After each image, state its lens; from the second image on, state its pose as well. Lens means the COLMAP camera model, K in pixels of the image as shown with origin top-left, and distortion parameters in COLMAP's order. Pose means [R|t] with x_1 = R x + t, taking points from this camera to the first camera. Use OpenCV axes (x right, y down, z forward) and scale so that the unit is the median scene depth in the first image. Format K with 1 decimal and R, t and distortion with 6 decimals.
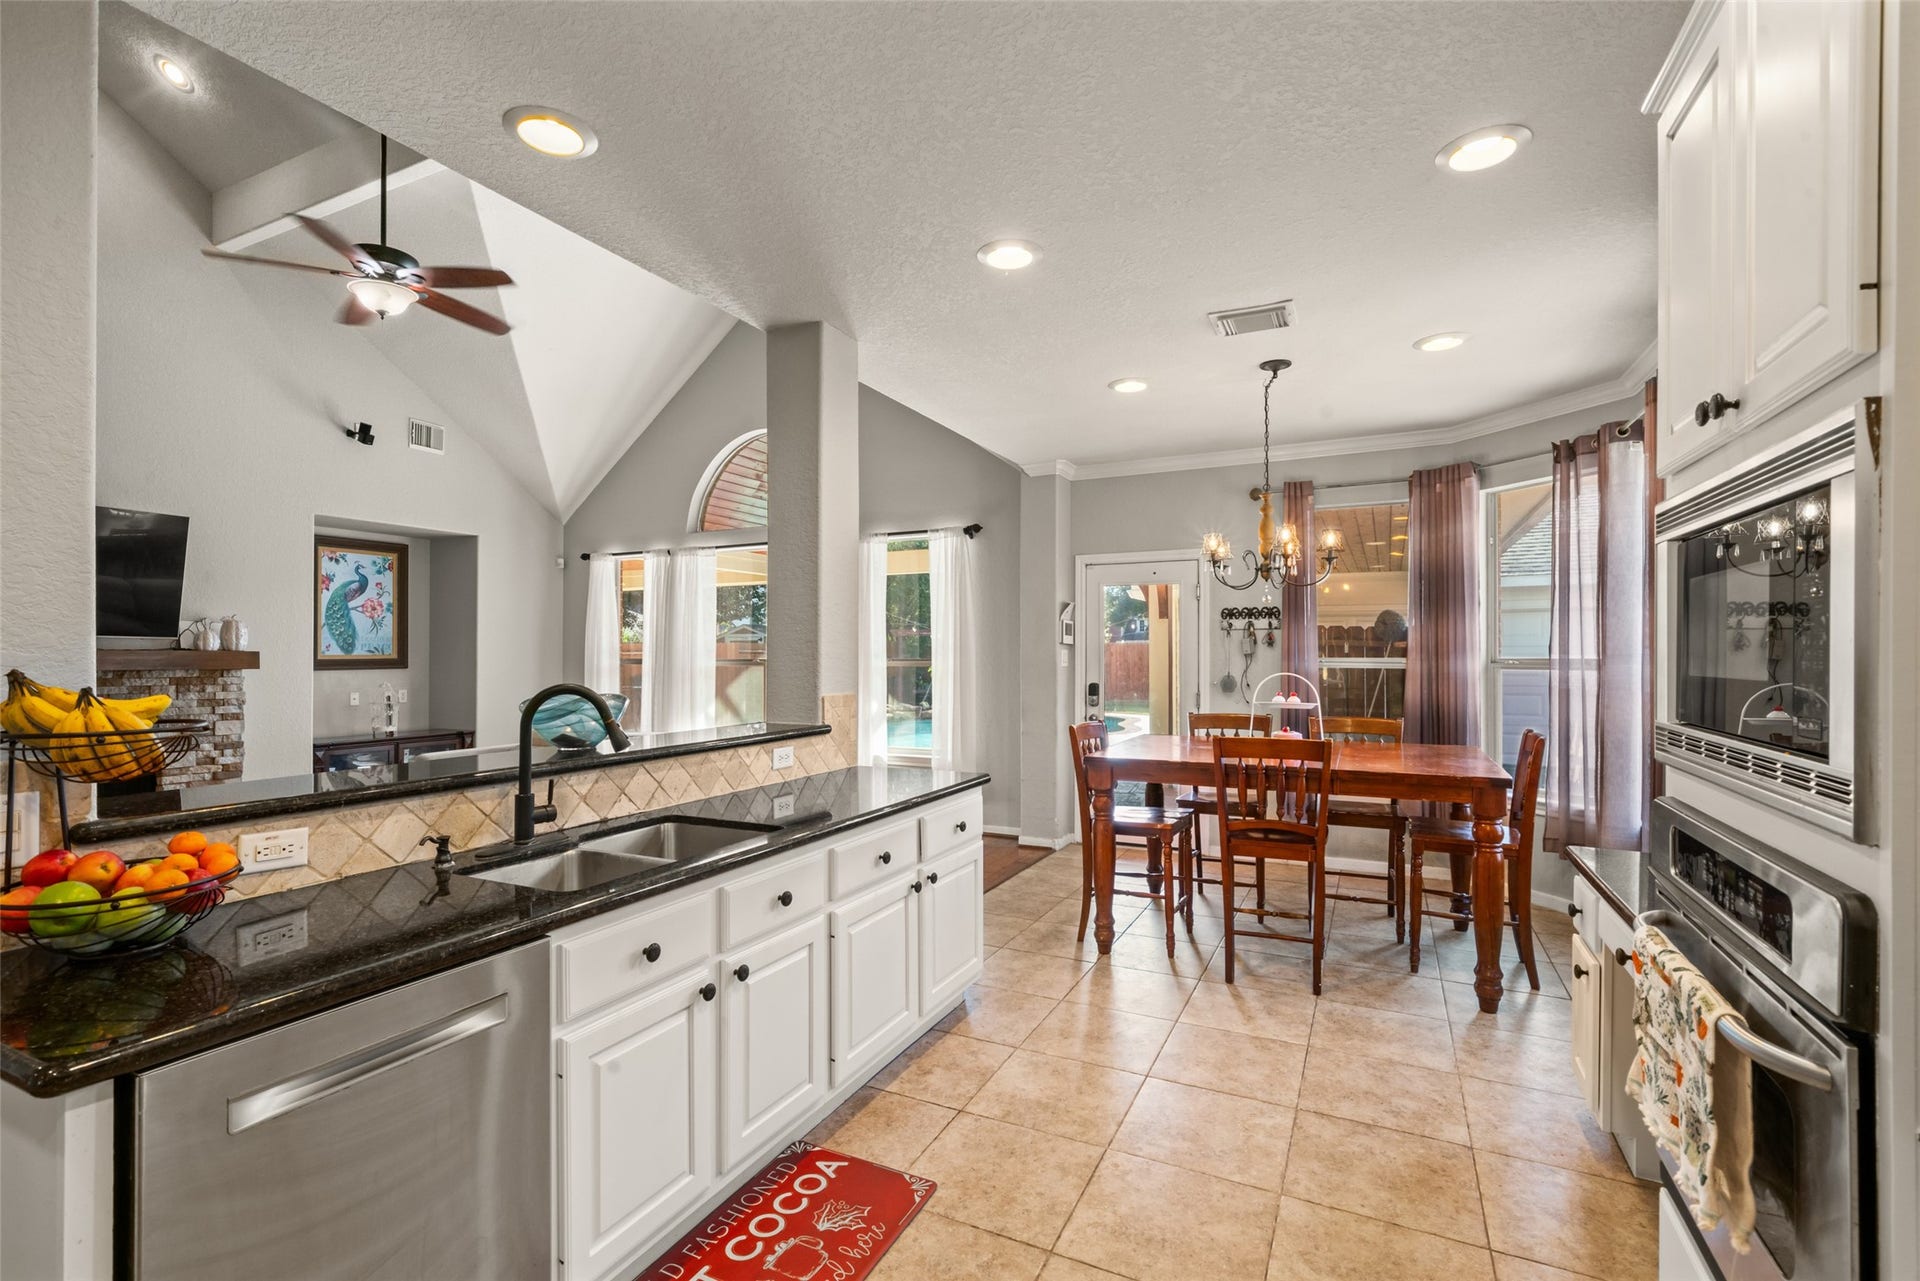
lens RADIAL K [[845.5, 0, 960.3], [0, 845.5, 654.3], [0, 0, 1]] dist [-0.000228, 0.000025]
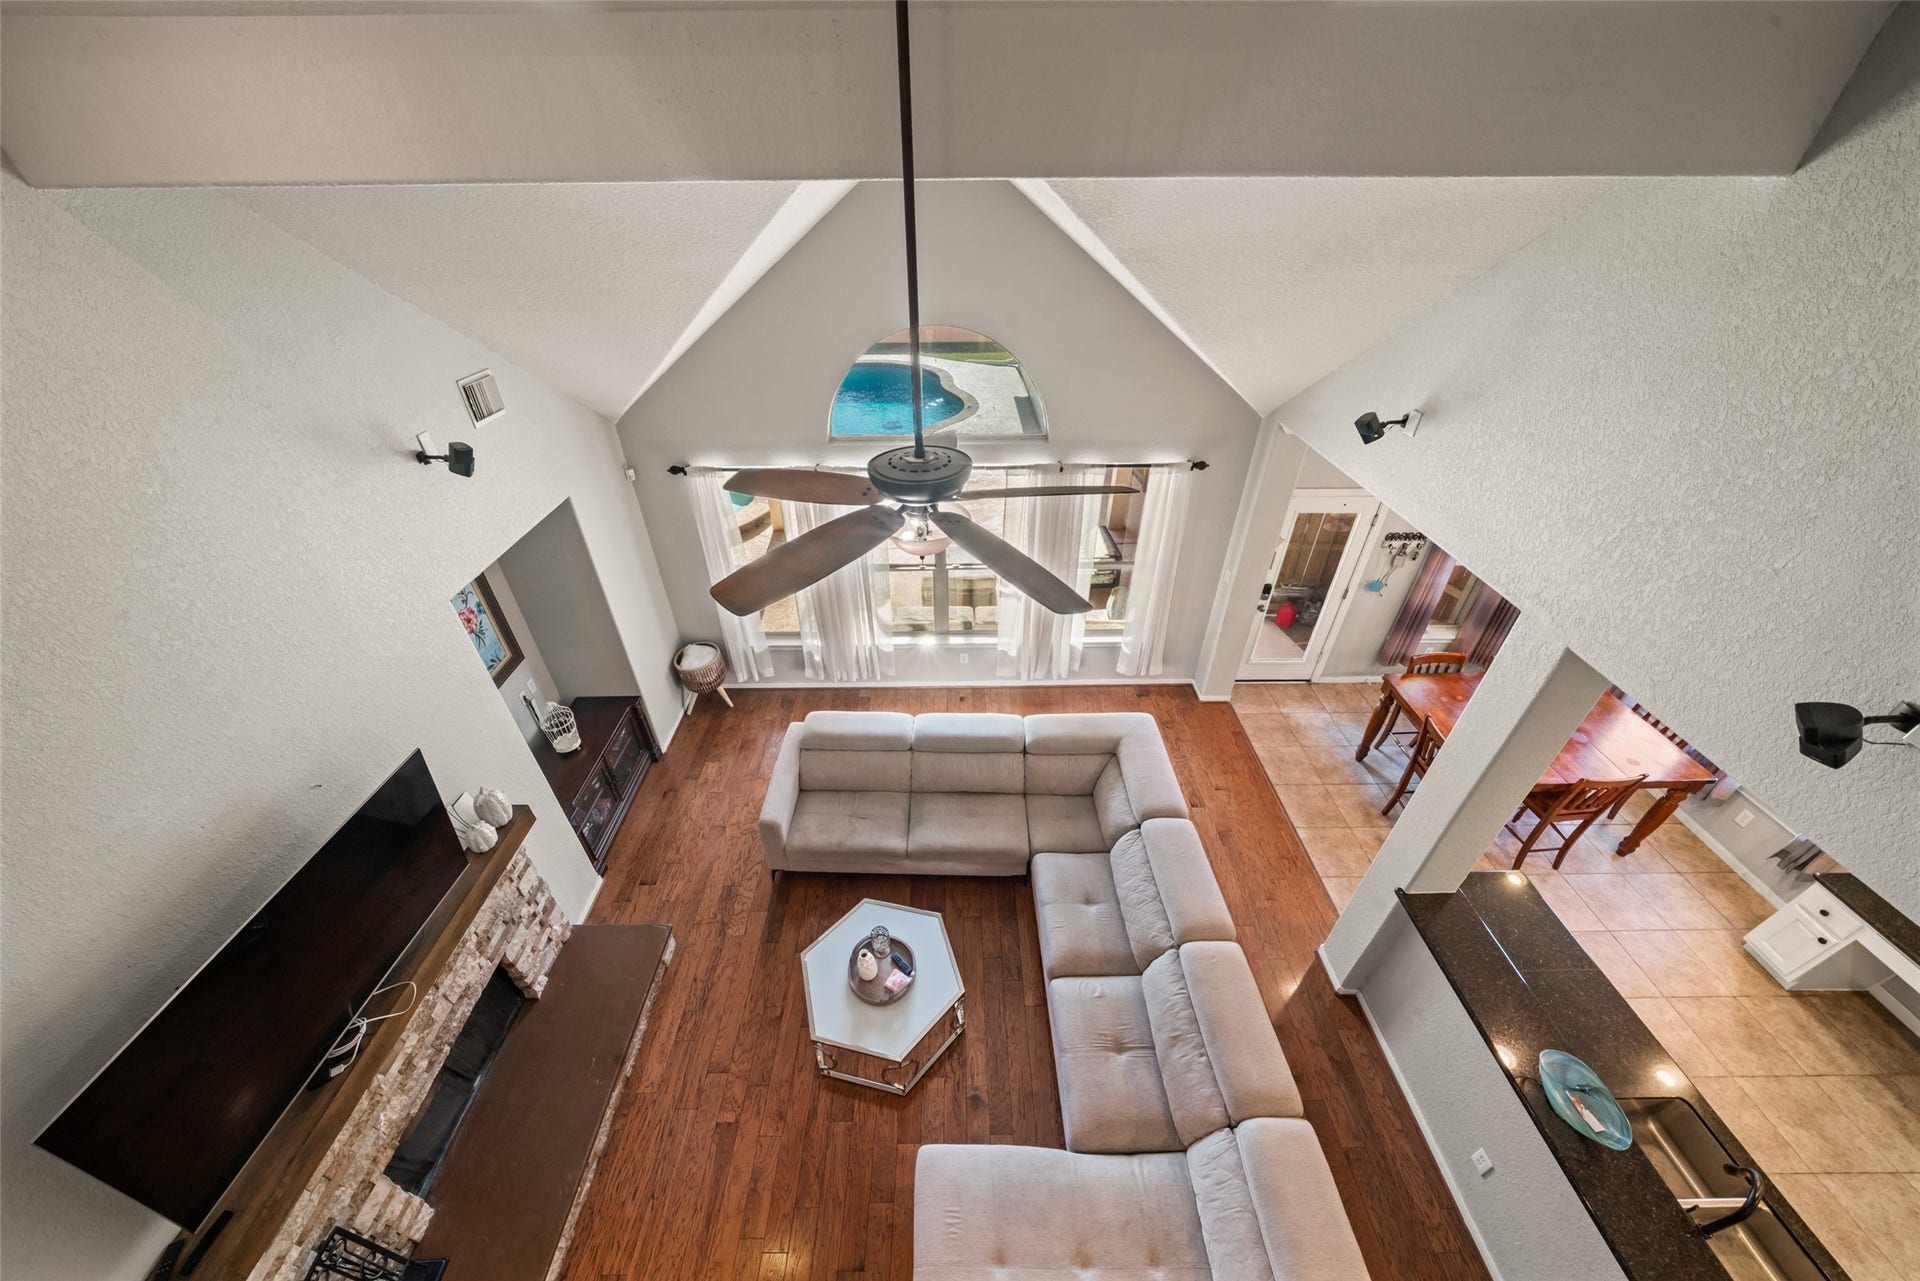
lens RADIAL K [[661.4, 0, 964.4], [0, 661.4, 649.0], [0, 0, 1]] dist [0.000276, 0.000041]
pose [[0.890881, -0.267822, 0.366882, -0.985884], [-0.002160, 0.805182, 0.593024, -0.732381], [-0.454231, -0.529107, 0.716743, 0.684712]]
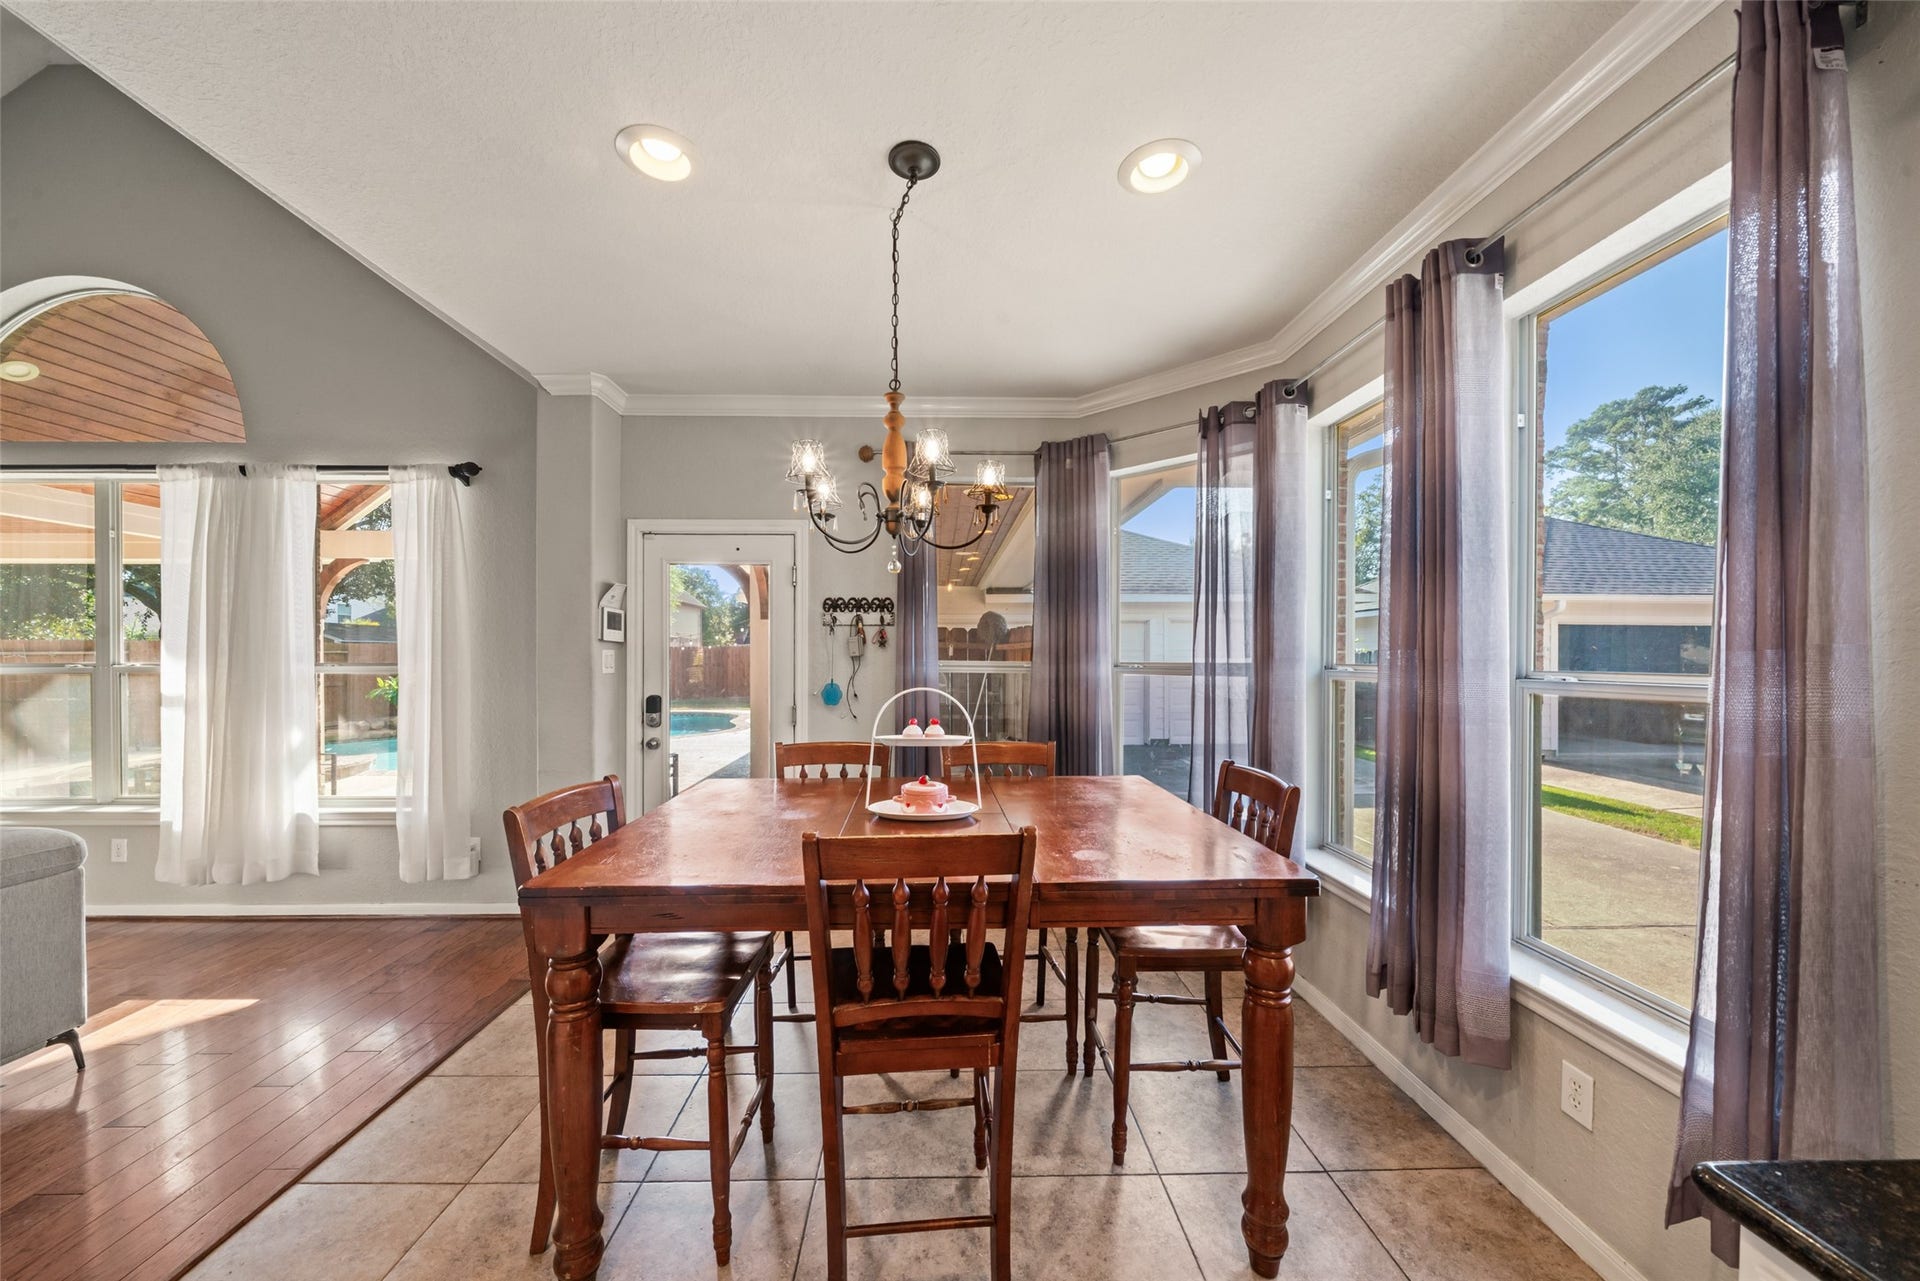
lens RADIAL K [[675.4, 0, 946.4], [0, 675.4, 652.5], [0, 0, 1]] dist [-0.010773, -0.000049]
pose [[0.887590, 0.003952, 0.460618, 0.174954], [-0.002175, 0.999988, -0.004388, -0.001760], [-0.460630, 0.002893, 0.887588, 0.562238]]
